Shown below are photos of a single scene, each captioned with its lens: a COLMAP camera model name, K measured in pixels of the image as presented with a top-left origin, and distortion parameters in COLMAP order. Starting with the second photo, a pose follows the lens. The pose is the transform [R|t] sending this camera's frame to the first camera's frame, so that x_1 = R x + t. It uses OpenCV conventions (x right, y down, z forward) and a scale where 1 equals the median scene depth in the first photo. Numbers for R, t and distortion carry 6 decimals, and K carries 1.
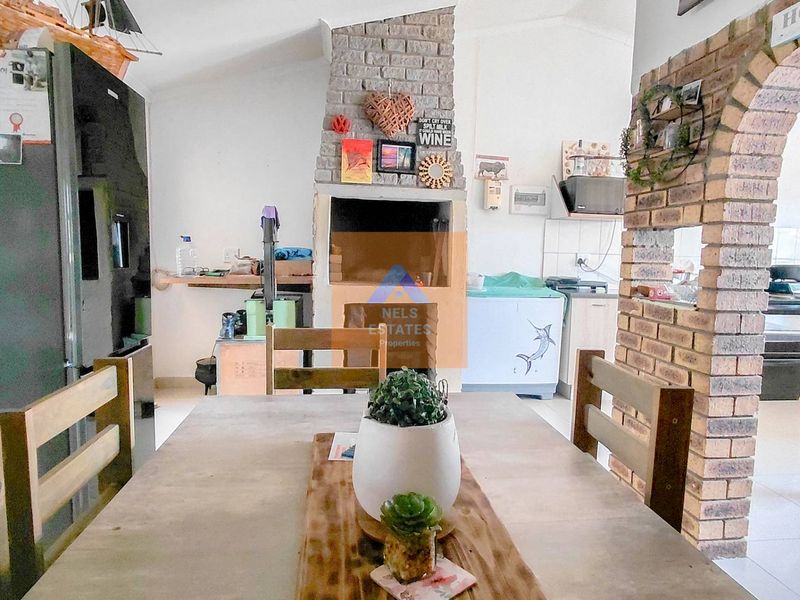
lens RADIAL K [[491.3, 0, 402.2], [0, 491.3, 303.3], [0, 0, 1]] dist [-0.000426, 0.003599]
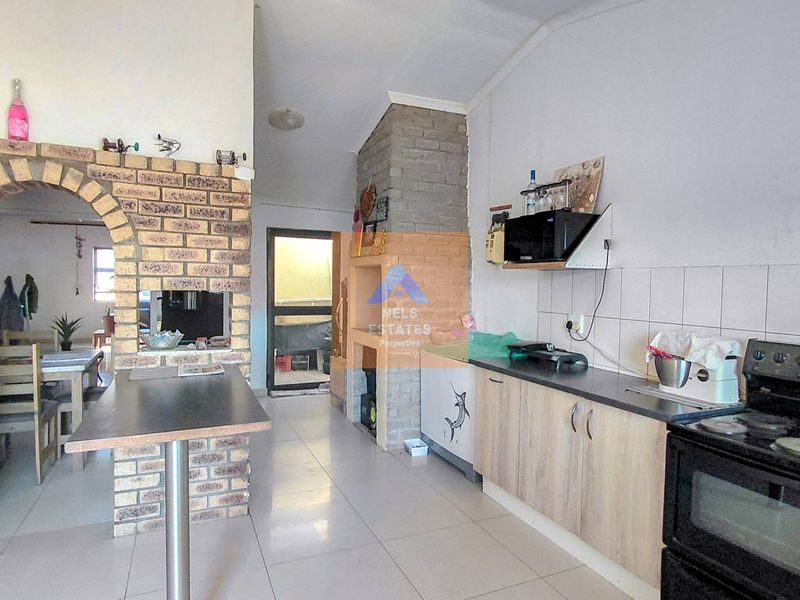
lens RADIAL K [[491.3, 0, 402.2], [0, 491.3, 303.3], [0, 0, 1]] dist [-0.000426, 0.003599]
pose [[0.290335, 0.018005, -0.956756, 1.100793], [-0.110396, 0.993777, -0.014799, -0.089155], [0.950536, 0.109919, 0.290516, 0.616443]]
